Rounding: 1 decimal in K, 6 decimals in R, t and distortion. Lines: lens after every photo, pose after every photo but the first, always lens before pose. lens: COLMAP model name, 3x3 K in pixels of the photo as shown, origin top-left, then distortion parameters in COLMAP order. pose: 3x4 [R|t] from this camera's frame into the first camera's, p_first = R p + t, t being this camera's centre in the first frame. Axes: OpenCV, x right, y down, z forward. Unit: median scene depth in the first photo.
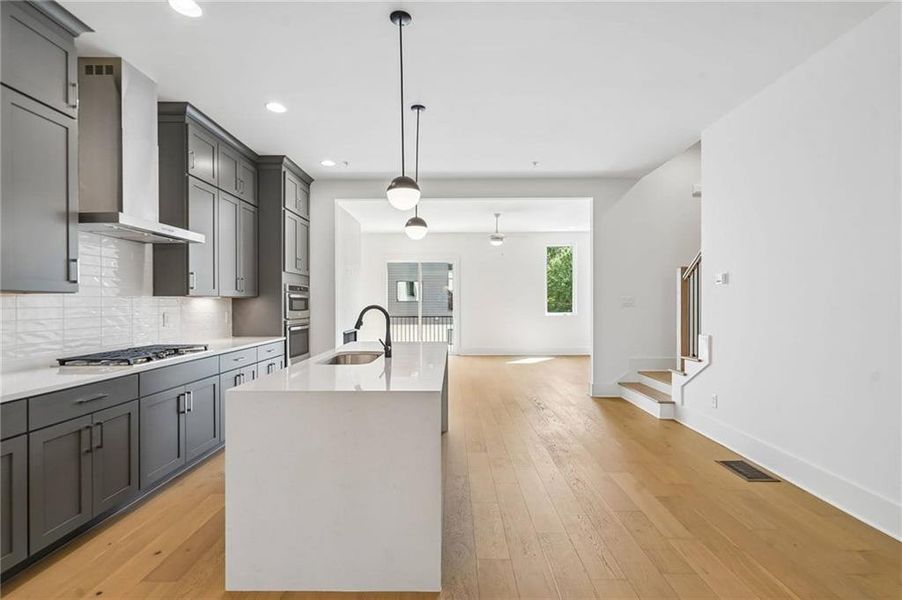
lens RADIAL K [[412.3, 0, 451.0], [0, 412.3, 300.0], [0, 0, 1]] dist [0.001884, 0.000725]
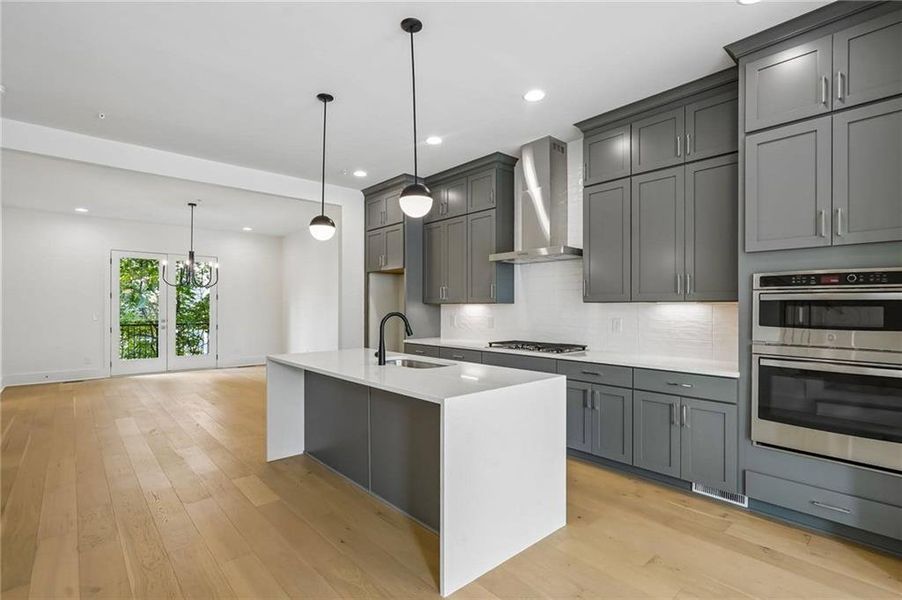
lens RADIAL K [[422.3, 0, 452.0], [0, 422.3, 305.0], [0, 0, 1]] dist [-0.003024, -0.000128]
pose [[-0.742227, -0.001350, -0.670147, 0.333716], [0.003452, 0.999977, -0.005837, 0.000867], [0.670139, -0.006645, -0.742206, 1.554933]]
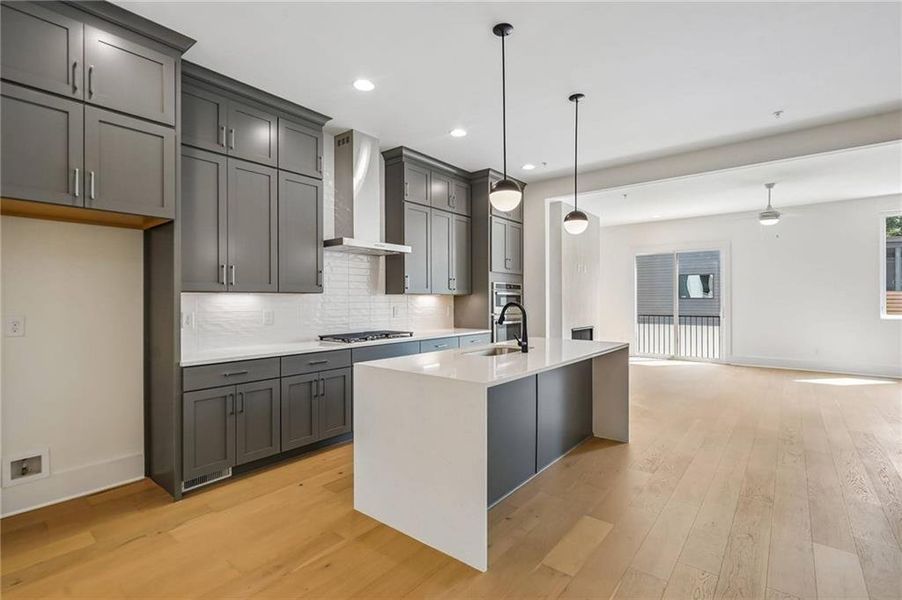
lens RADIAL K [[420.8, 0, 454.8], [0, 420.8, 294.8], [0, 0, 1]] dist [-0.001542, -0.000150]
pose [[0.785779, -0.005527, -0.618482, 0.302170], [0.002779, 0.999982, -0.005405, -0.000221], [0.618501, 0.002529, 0.785780, 0.054367]]
